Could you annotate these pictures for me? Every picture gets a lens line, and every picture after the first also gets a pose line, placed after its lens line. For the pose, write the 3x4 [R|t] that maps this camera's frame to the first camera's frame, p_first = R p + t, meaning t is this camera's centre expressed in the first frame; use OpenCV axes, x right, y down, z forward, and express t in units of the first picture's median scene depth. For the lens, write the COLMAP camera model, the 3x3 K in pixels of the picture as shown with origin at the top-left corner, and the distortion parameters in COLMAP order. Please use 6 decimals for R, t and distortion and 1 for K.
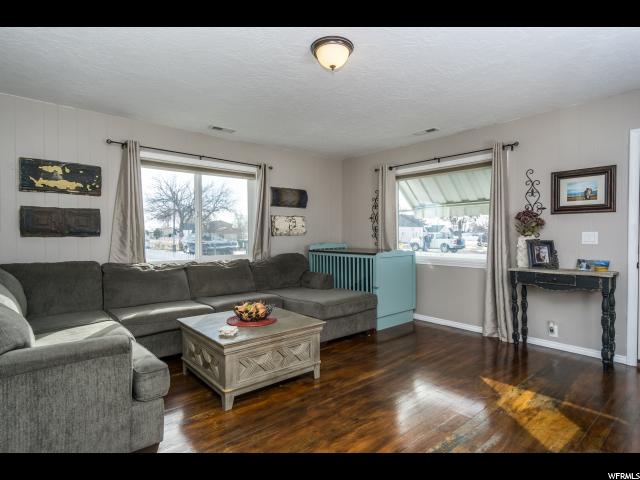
lens RADIAL K [[346.2, 0, 323.4], [0, 346.2, 238.3], [0, 0, 1]] dist [0.005470, -0.002362]
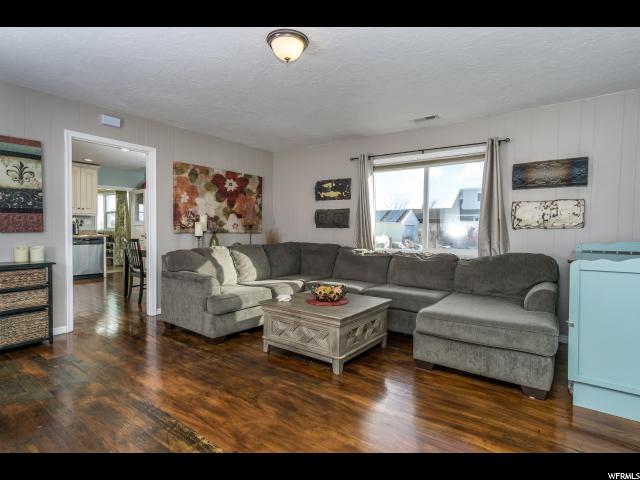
lens RADIAL K [[346.2, 0, 318.9], [0, 346.2, 236.1], [0, 0, 1]] dist [0.005470, -0.002362]
pose [[0.201435, 0.021164, -0.979273, 0.727044], [-0.019325, 0.999658, 0.017629, 0.005374], [0.979311, 0.015373, 0.201775, 0.608518]]
